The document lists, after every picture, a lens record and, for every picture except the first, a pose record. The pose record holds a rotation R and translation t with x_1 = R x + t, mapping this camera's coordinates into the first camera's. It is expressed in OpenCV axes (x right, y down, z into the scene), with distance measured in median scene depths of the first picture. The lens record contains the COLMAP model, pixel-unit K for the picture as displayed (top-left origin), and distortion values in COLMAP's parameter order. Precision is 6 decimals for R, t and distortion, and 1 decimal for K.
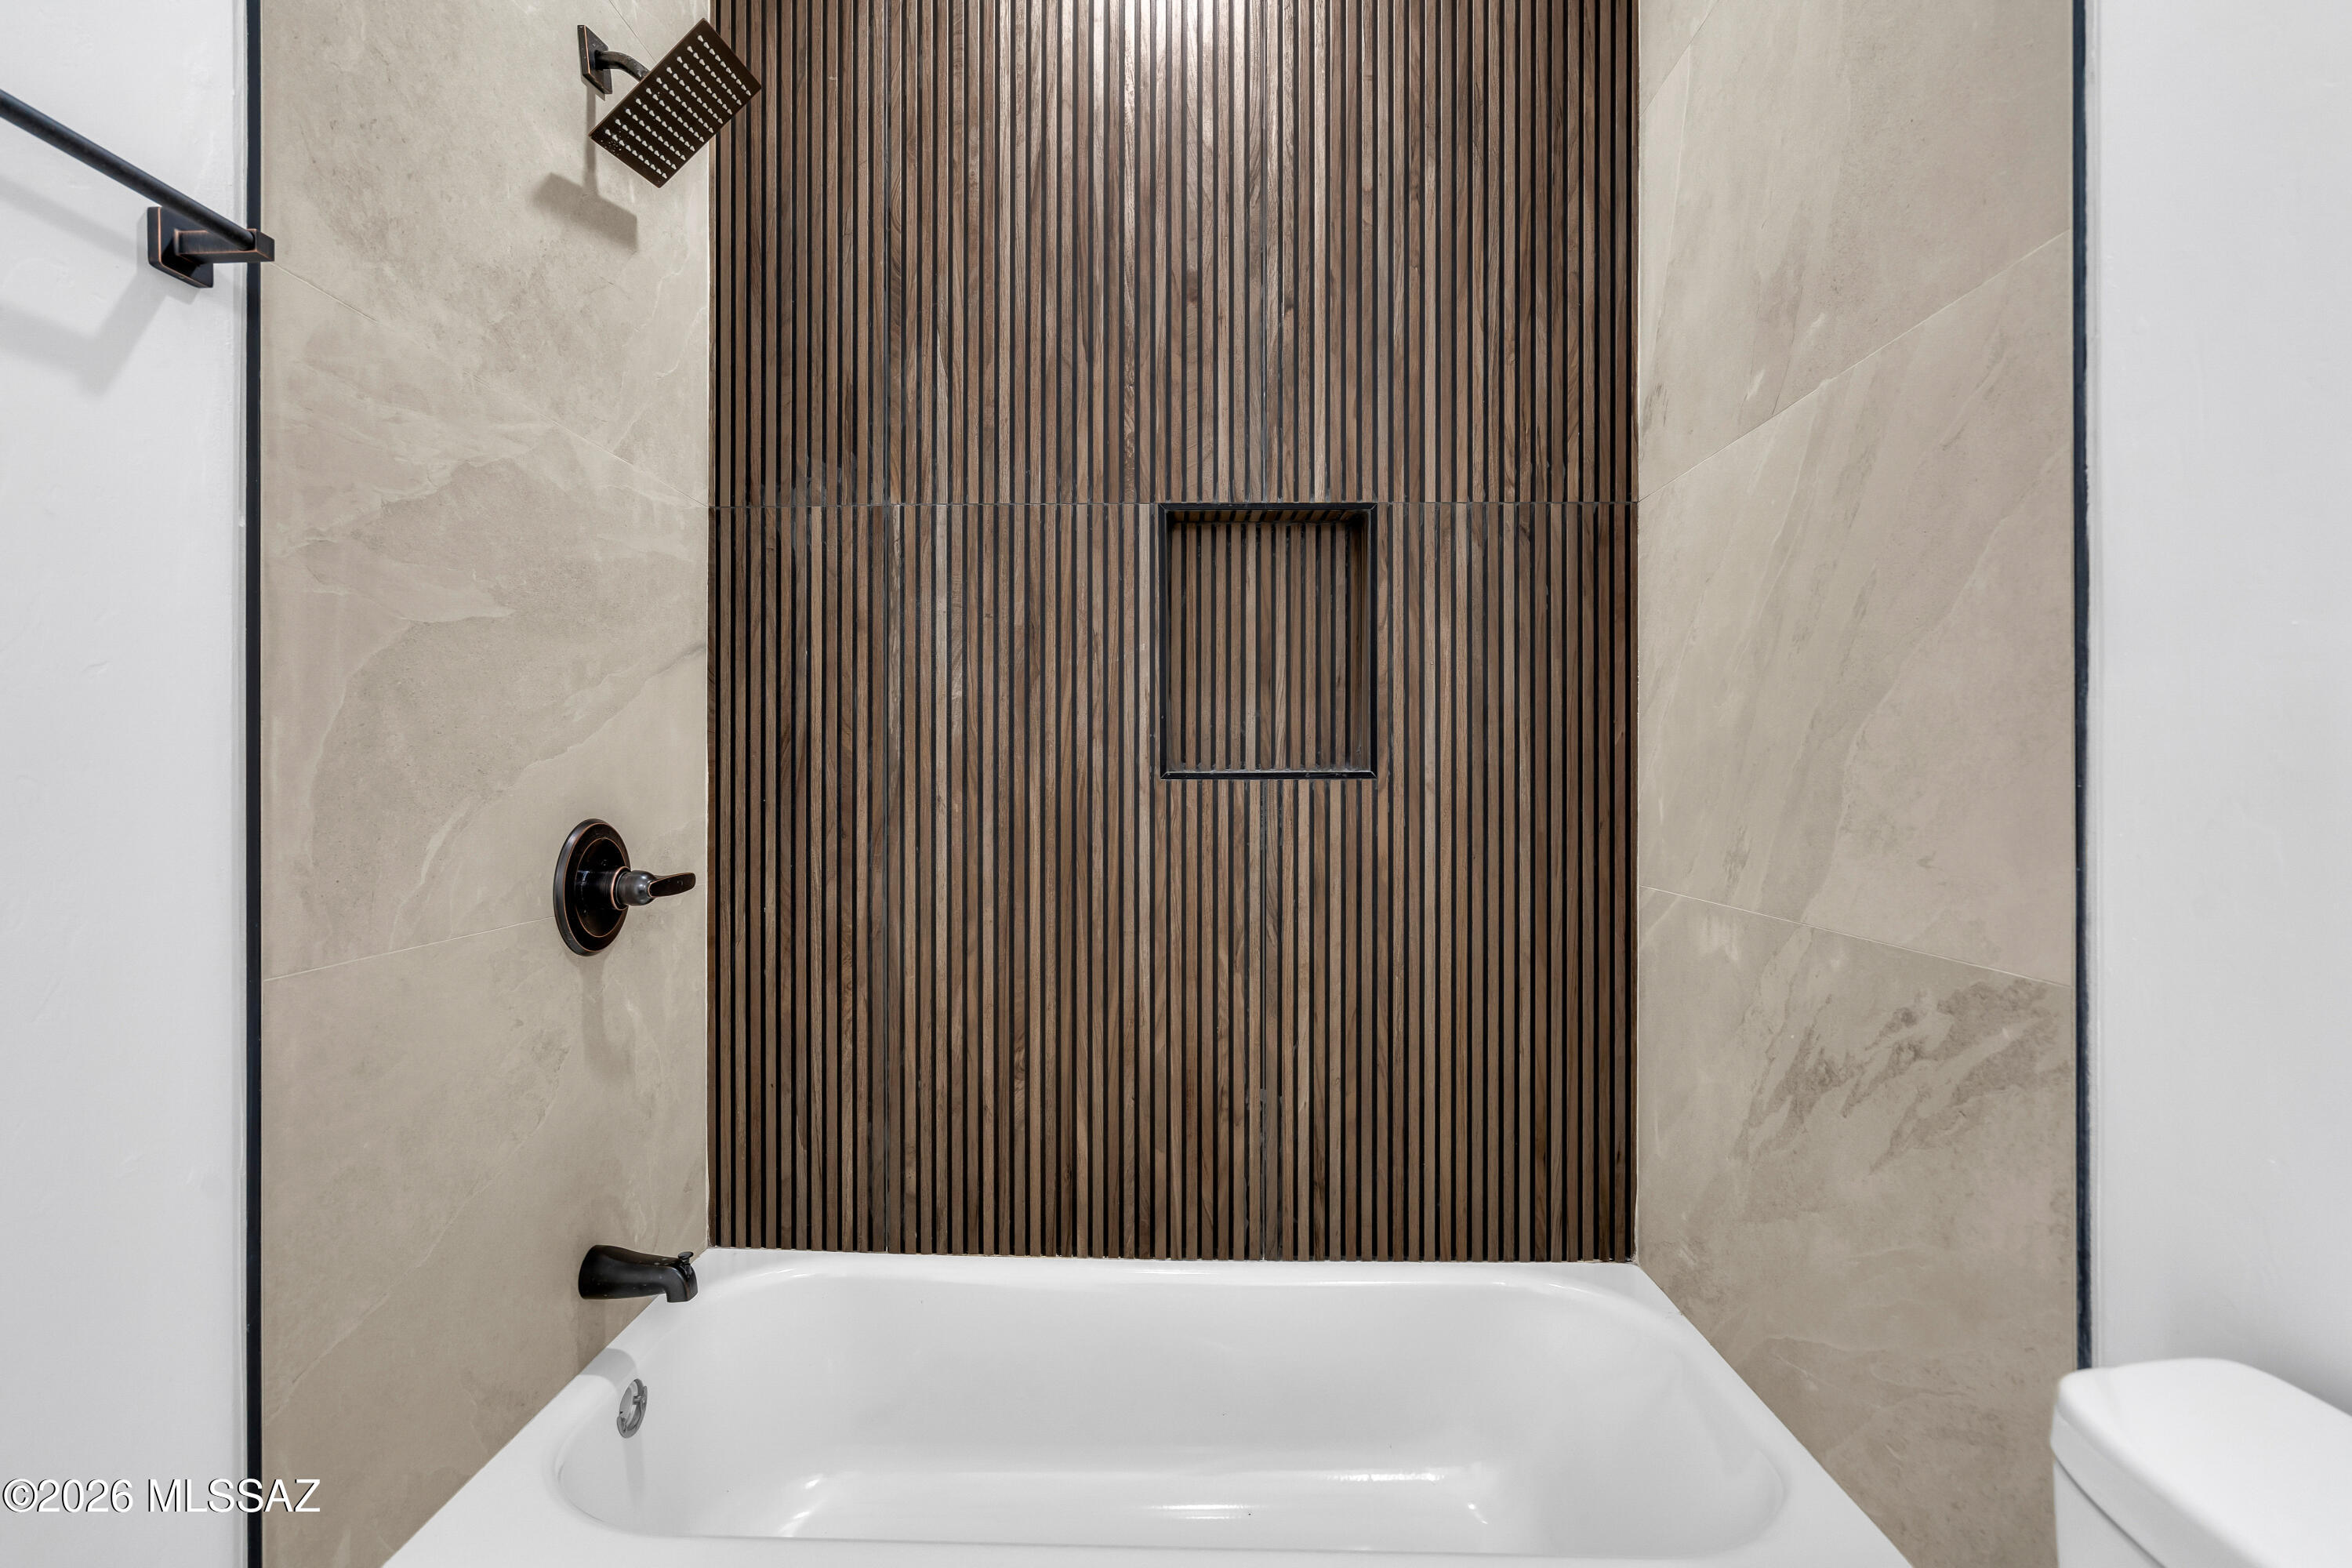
lens RADIAL K [[1085.1, 0, 1170.6], [0, 1085.1, 773.9], [0, 0, 1]] dist [-0.004499, 0.000087]
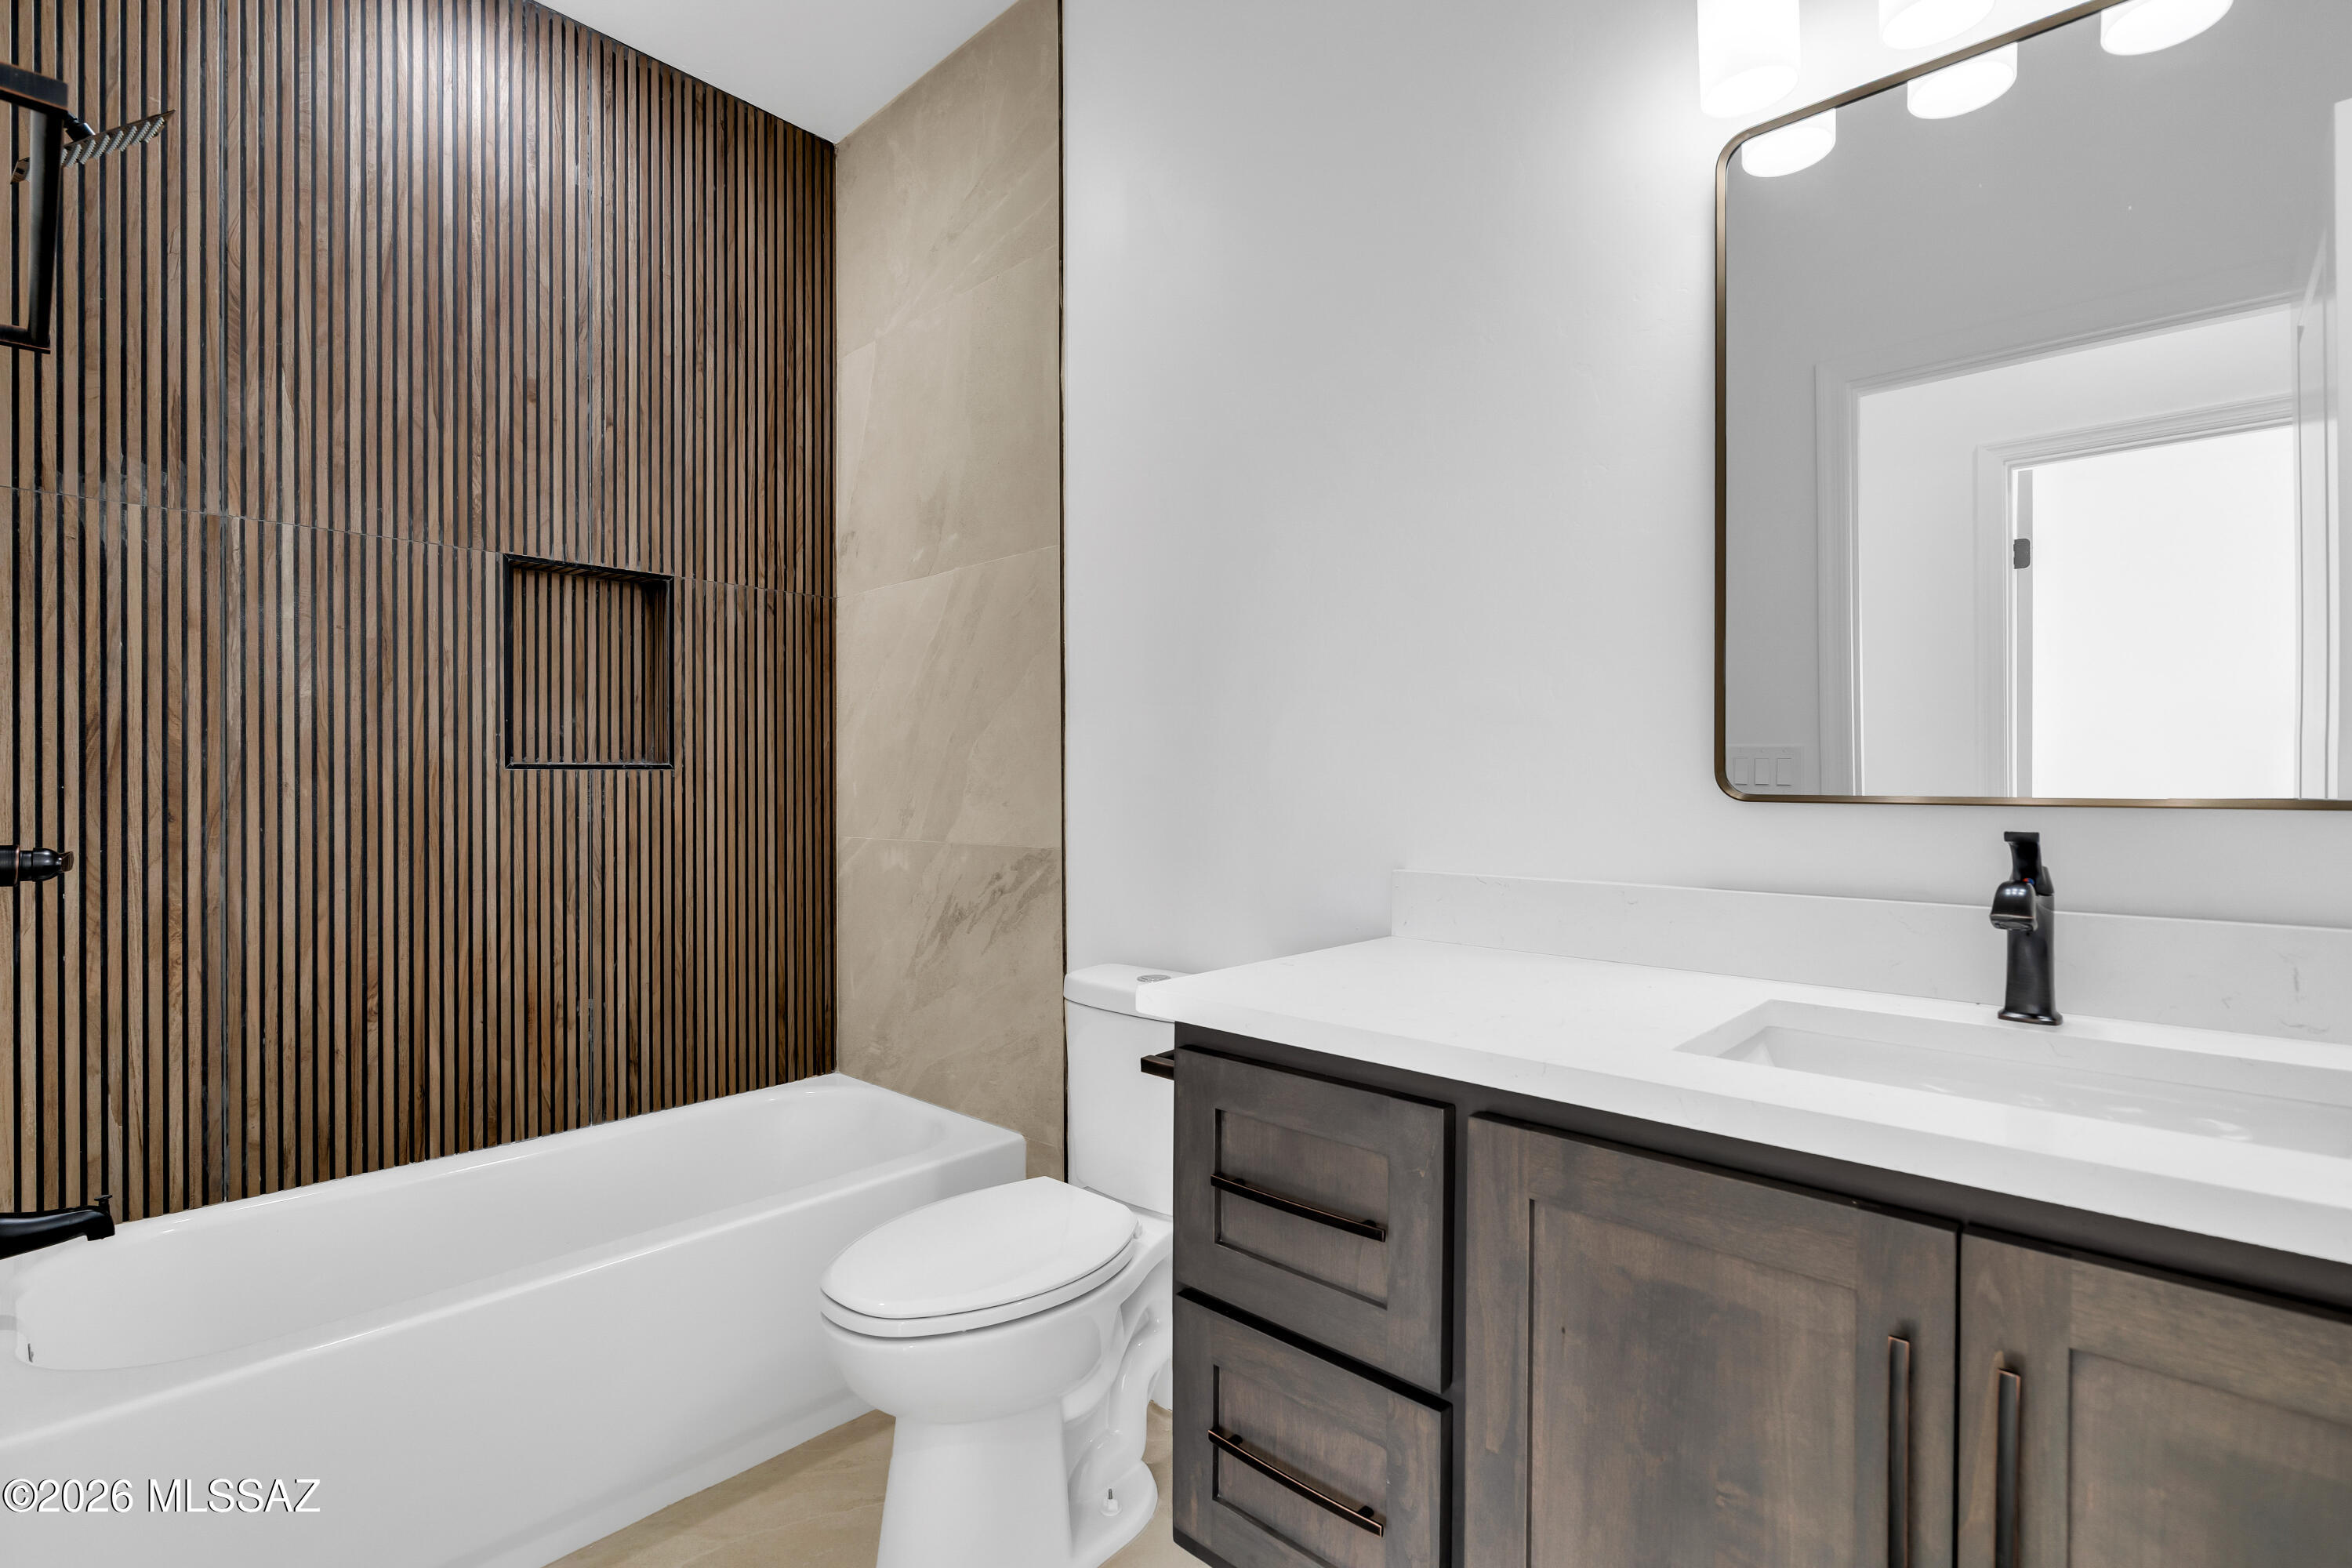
lens RADIAL K [[1082.6, 0, 1163.4], [0, 1082.6, 783.6], [0, 0, 1]] dist [-0.006653, 0.000330]
pose [[0.664253, -0.003072, 0.747502, -0.445652], [0.002905, 0.999995, 0.001527, 0.022649], [-0.747502, 0.001157, 0.664258, -0.426345]]
